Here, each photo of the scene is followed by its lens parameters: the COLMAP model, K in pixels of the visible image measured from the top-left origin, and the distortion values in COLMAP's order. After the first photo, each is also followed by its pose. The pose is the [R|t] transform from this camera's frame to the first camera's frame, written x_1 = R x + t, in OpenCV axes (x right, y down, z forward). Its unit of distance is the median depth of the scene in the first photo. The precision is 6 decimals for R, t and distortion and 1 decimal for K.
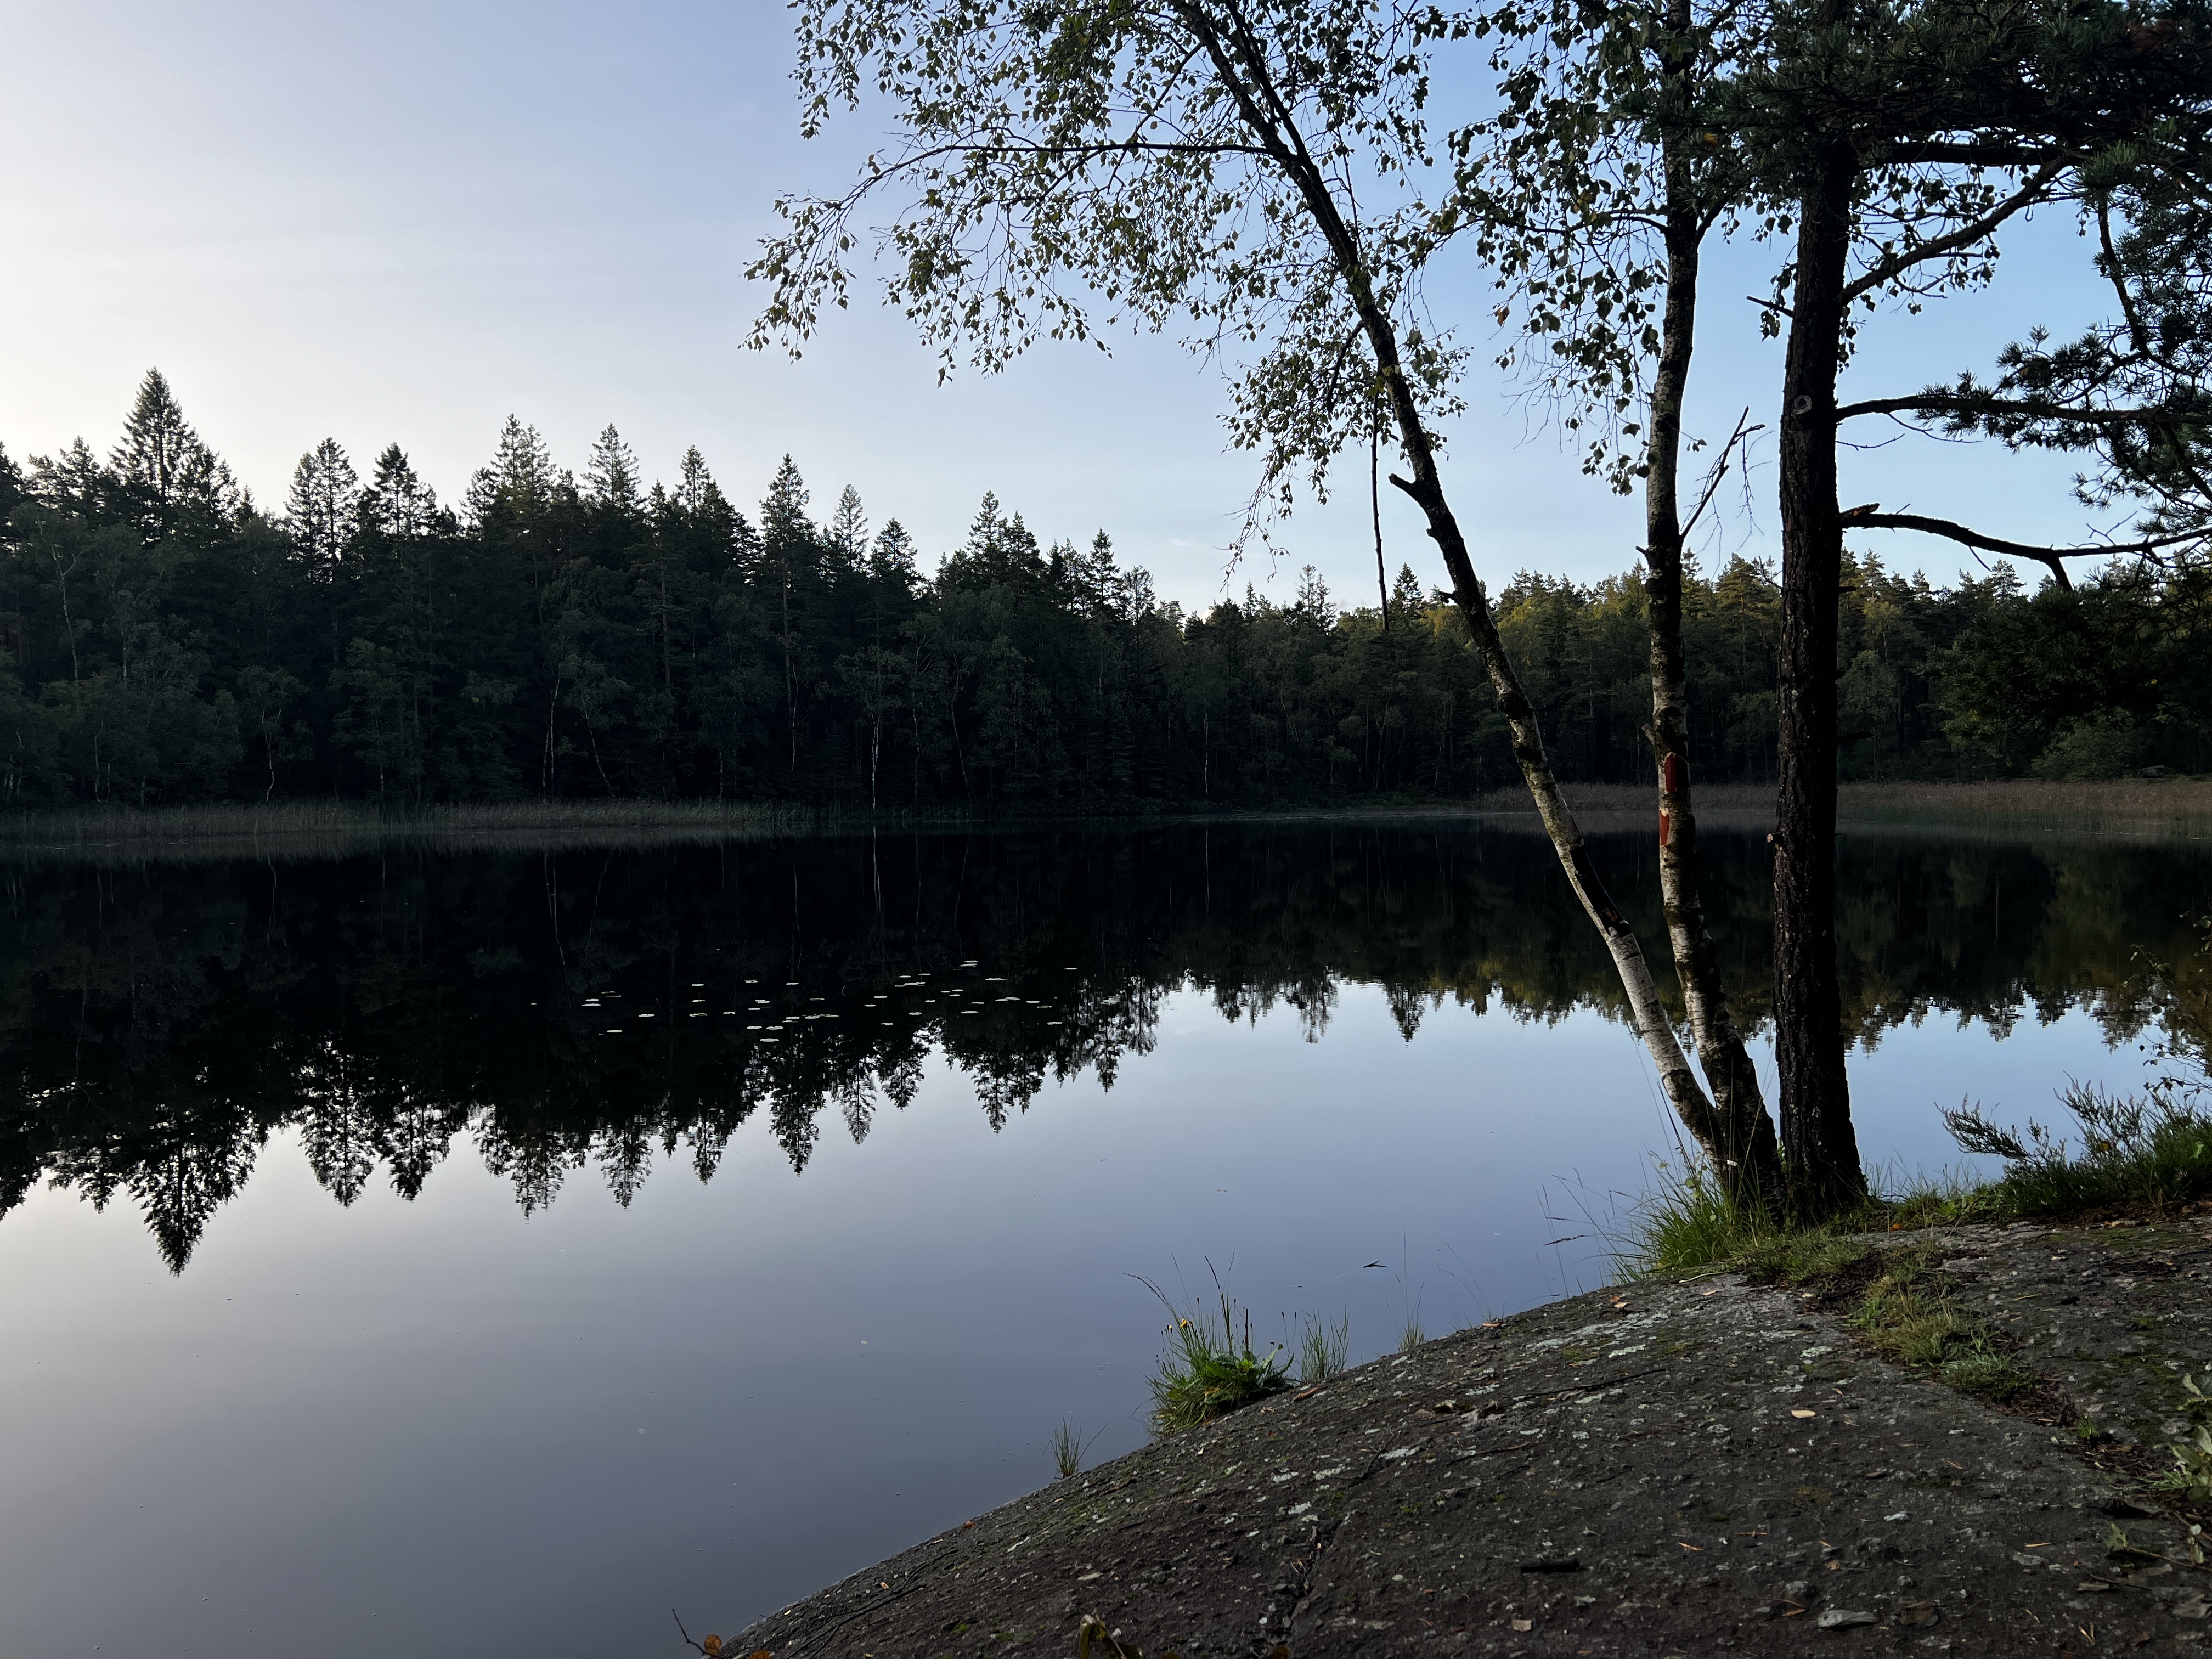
lens RADIAL K [[1670.2, 0, 1105.7], [0, 1670.2, 842.1], [0, 0, 1]] dist [0.036938, -0.020586]
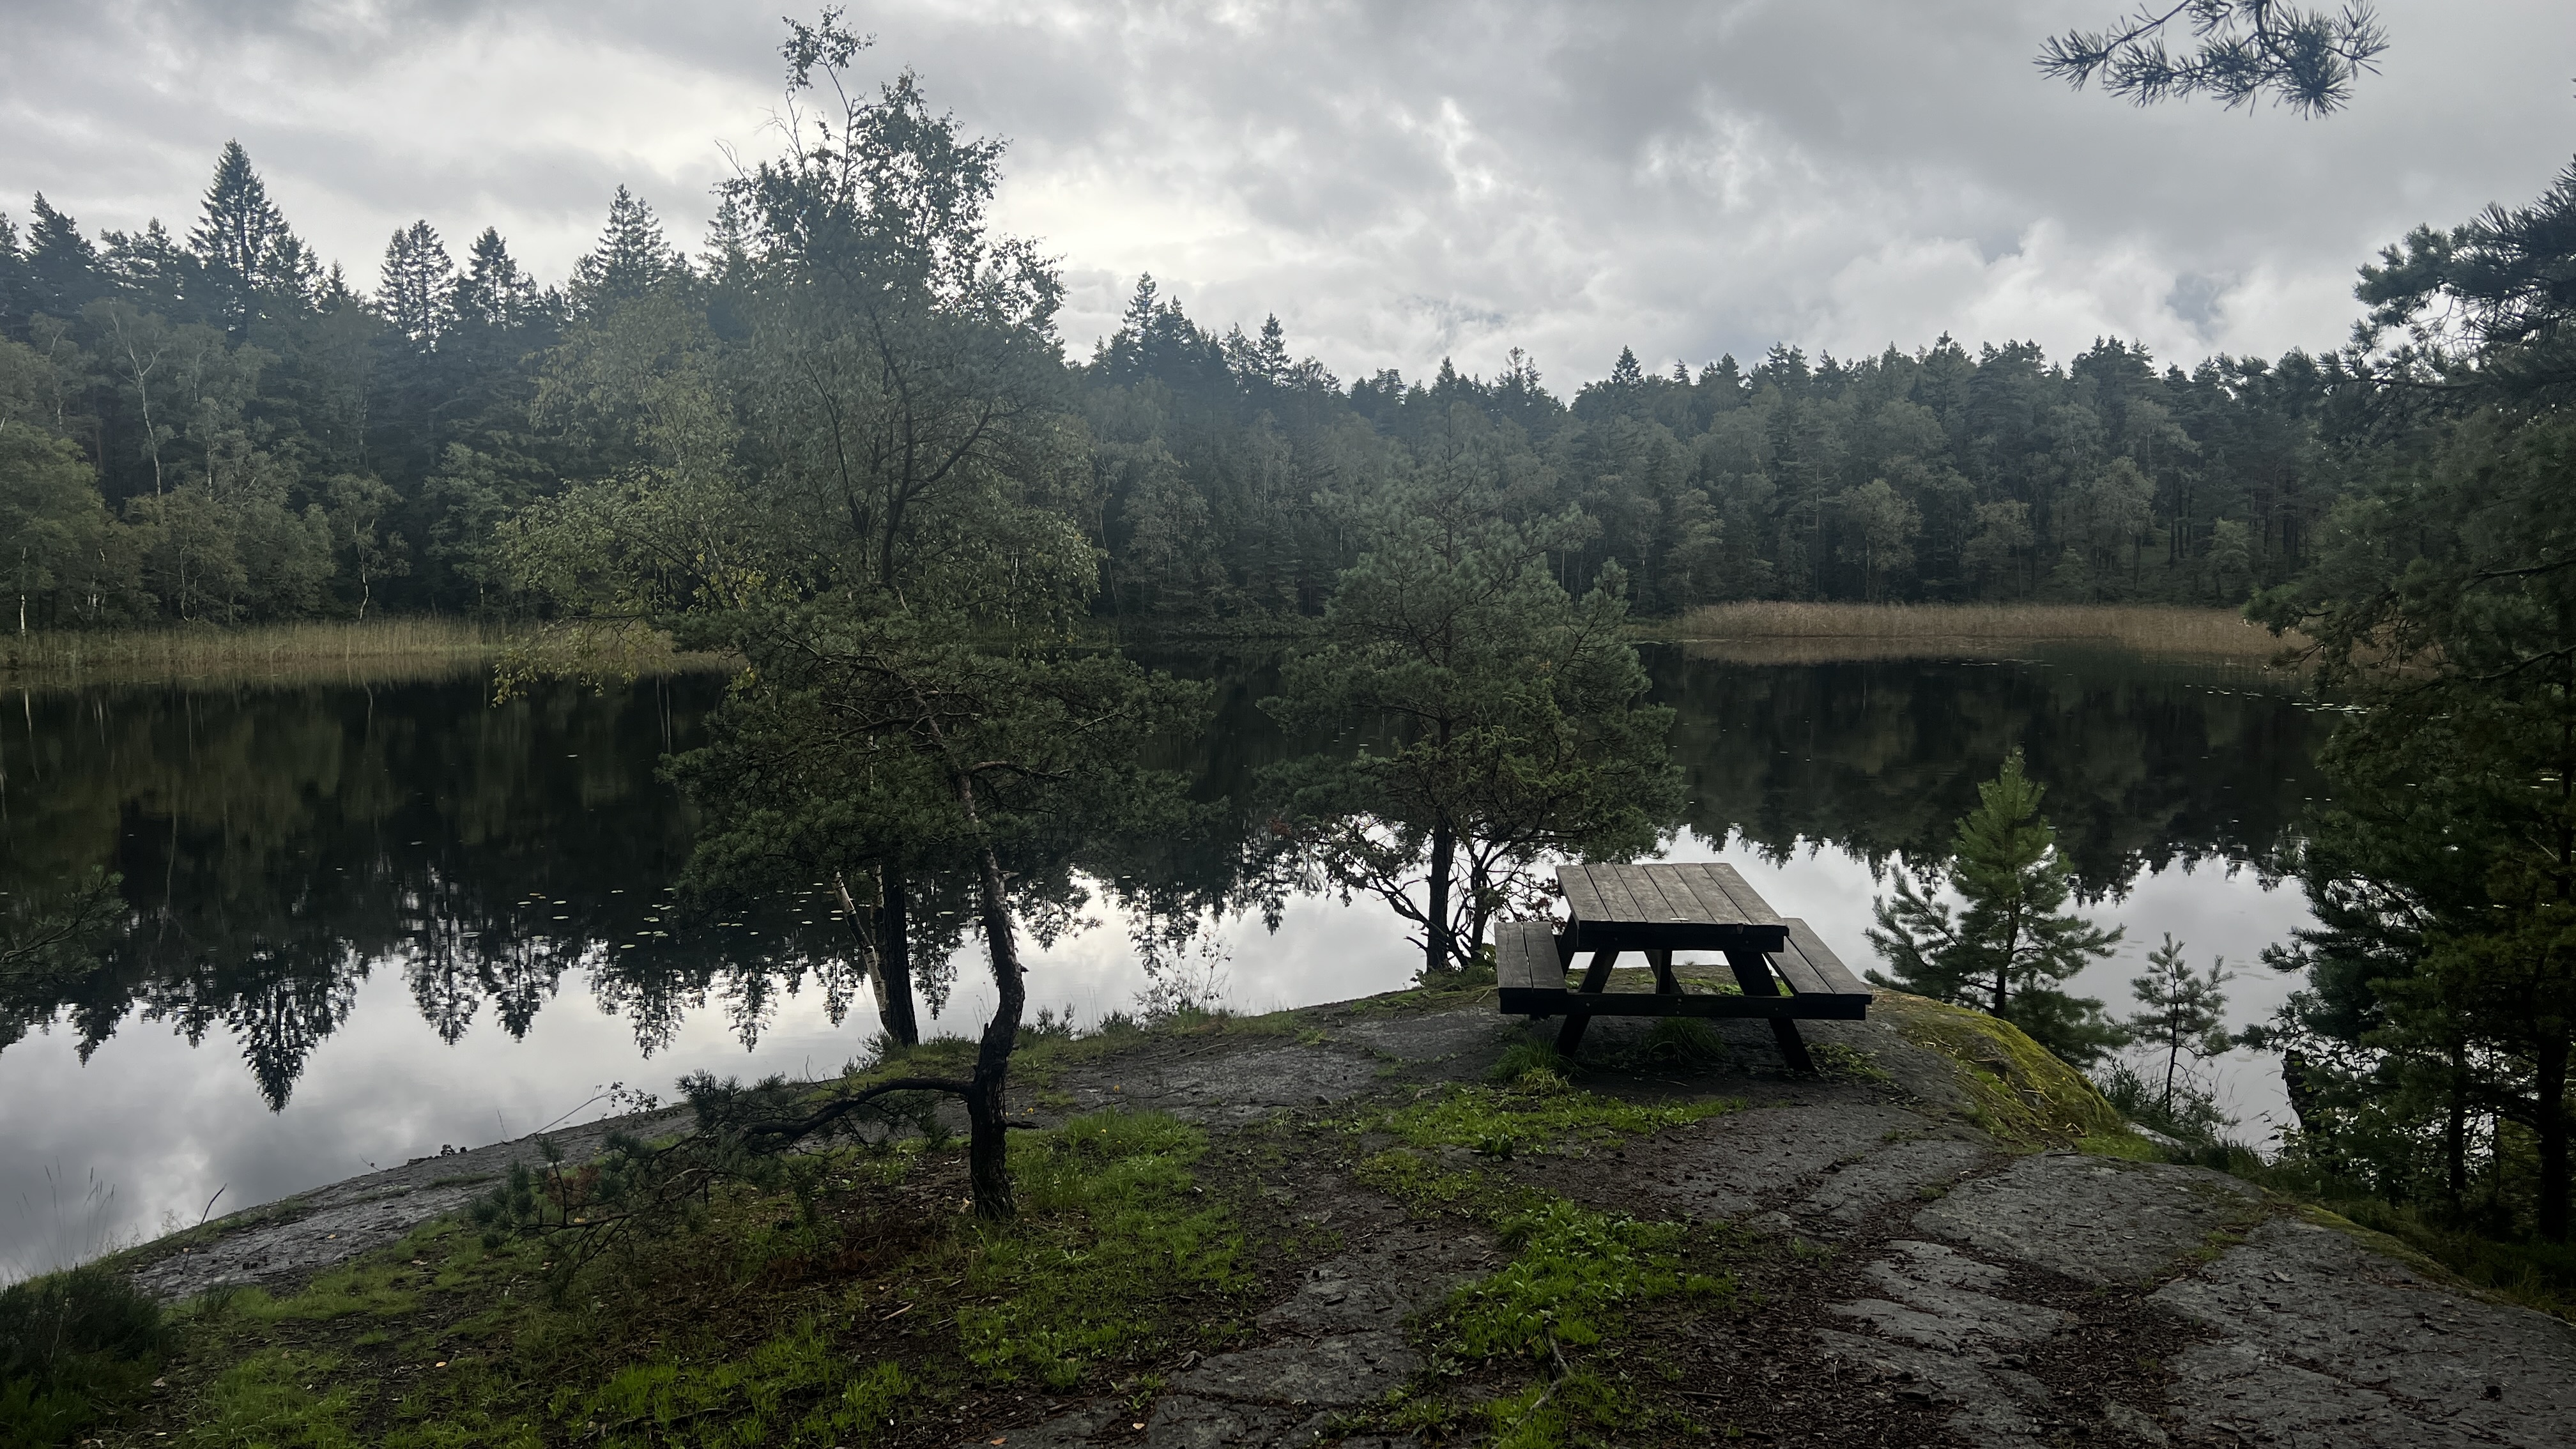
lens RADIAL K [[2005.3, 0, 1300.2], [0, 2005.3, 735.4], [0, 0, 1]] dist [0.047468, -0.028233]
pose [[0.999413, 0.011112, -0.032408, 0.055222], [-0.009329, 0.998461, 0.054663, -0.021938], [0.032965, -0.054328, 0.997979, -0.099724]]
